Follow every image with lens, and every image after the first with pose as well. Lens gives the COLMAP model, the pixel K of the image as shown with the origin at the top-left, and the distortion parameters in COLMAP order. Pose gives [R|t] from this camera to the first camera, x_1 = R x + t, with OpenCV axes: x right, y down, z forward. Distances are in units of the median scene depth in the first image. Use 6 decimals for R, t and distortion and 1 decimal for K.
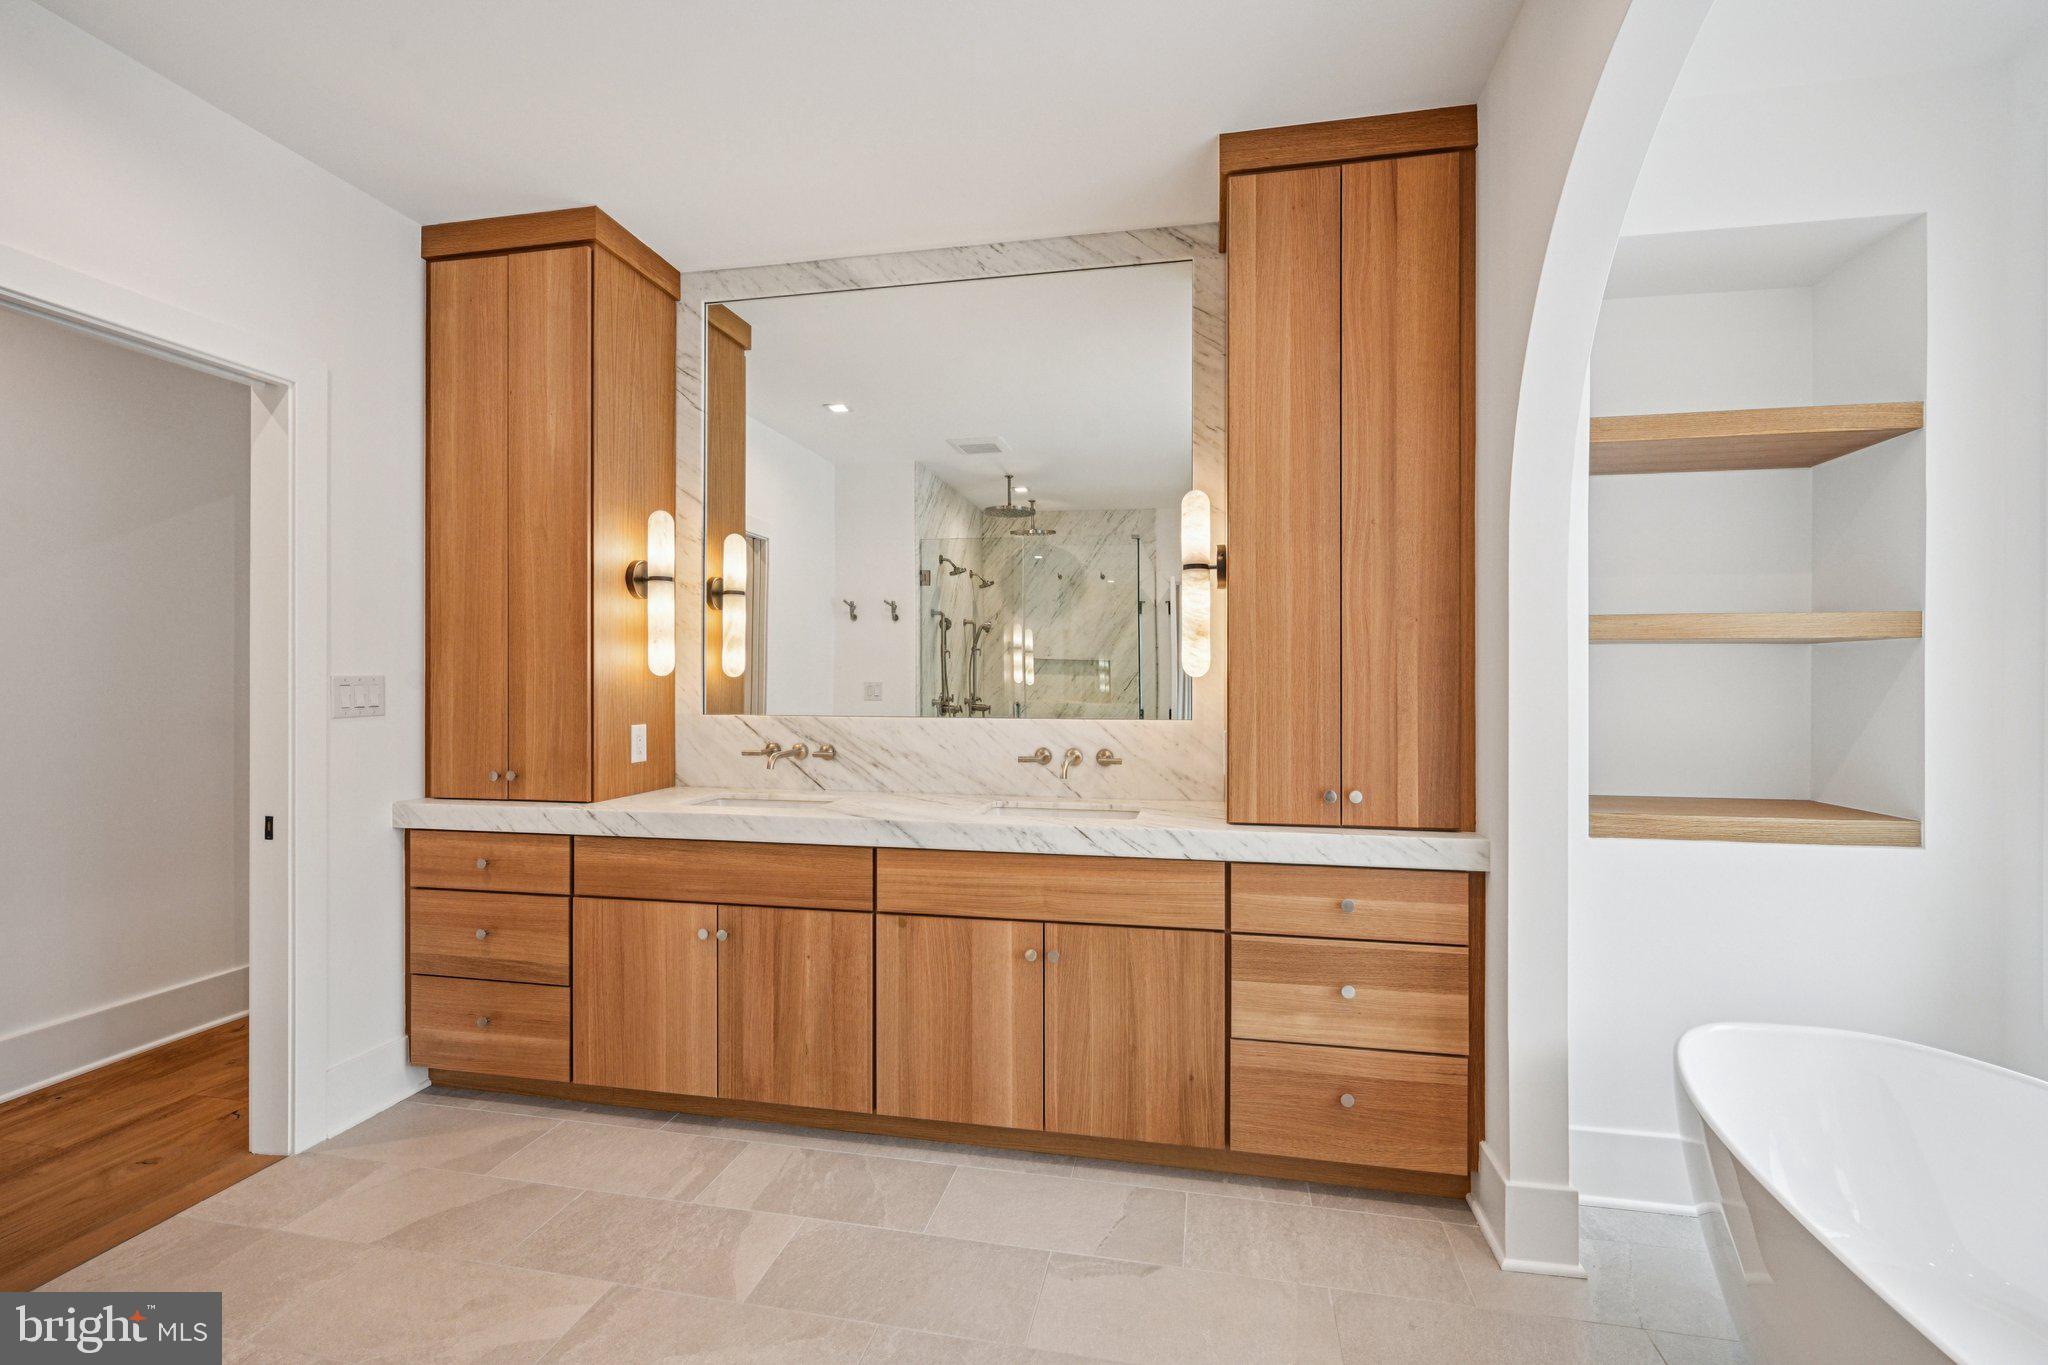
lens RADIAL K [[905.7, 0, 1008.1], [0, 905.7, 672.8], [0, 0, 1]] dist [-0.000978, 0.001719]
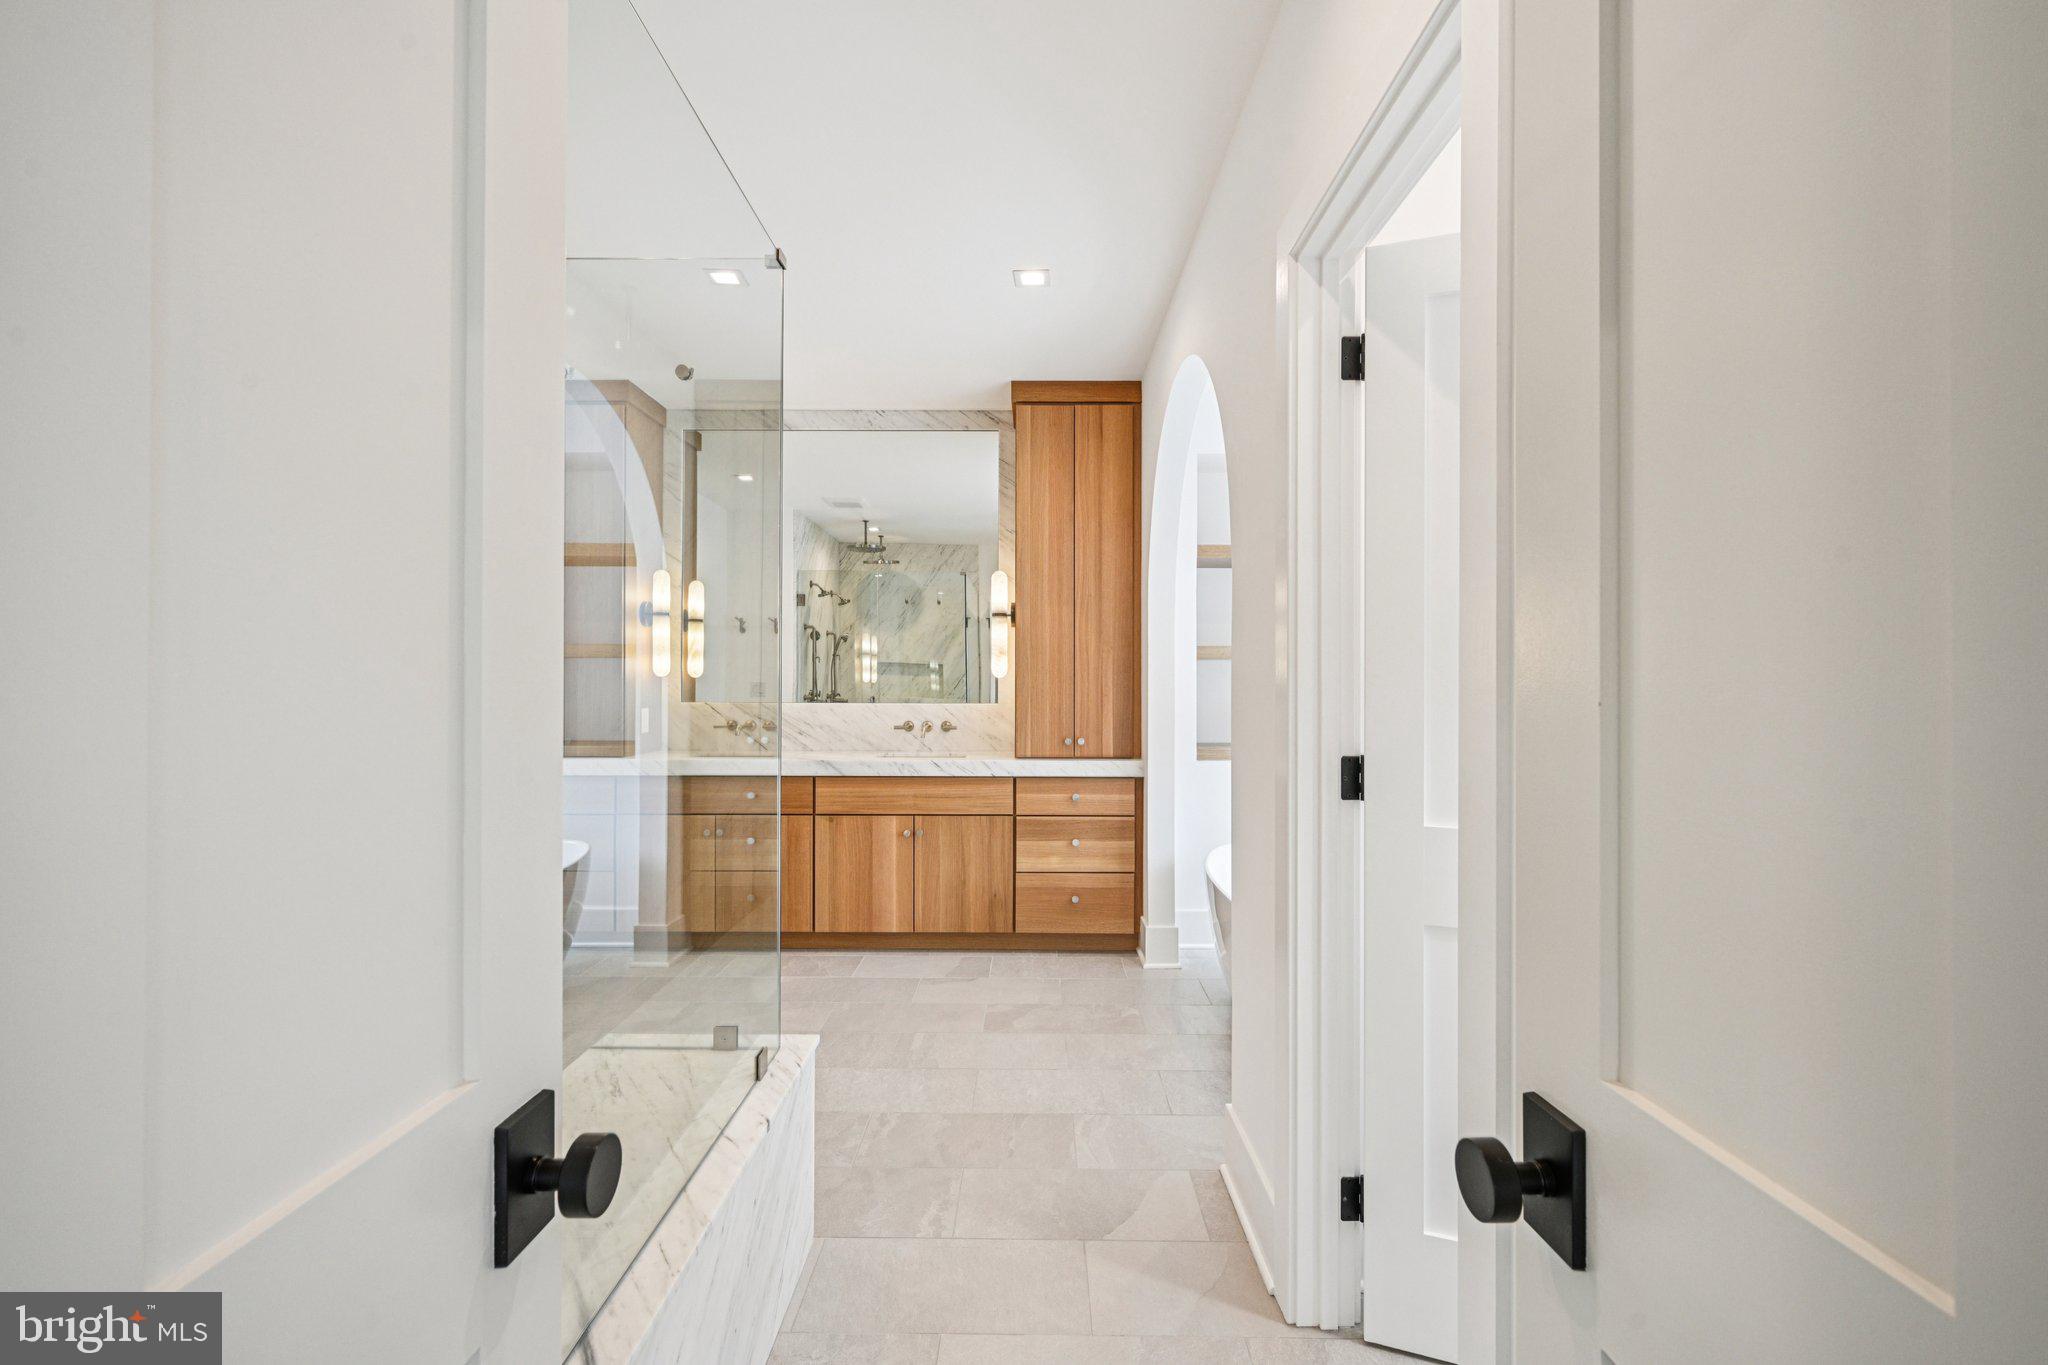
lens RADIAL K [[905.7, 0, 1019.2], [0, 905.7, 673.8], [0, 0, 1]] dist [-0.000978, 0.001719]
pose [[0.979192, 0.001814, 0.202928, -0.119881], [-0.002036, 0.999998, 0.000887, -0.004874], [-0.202926, -0.001282, 0.979193, -0.785628]]
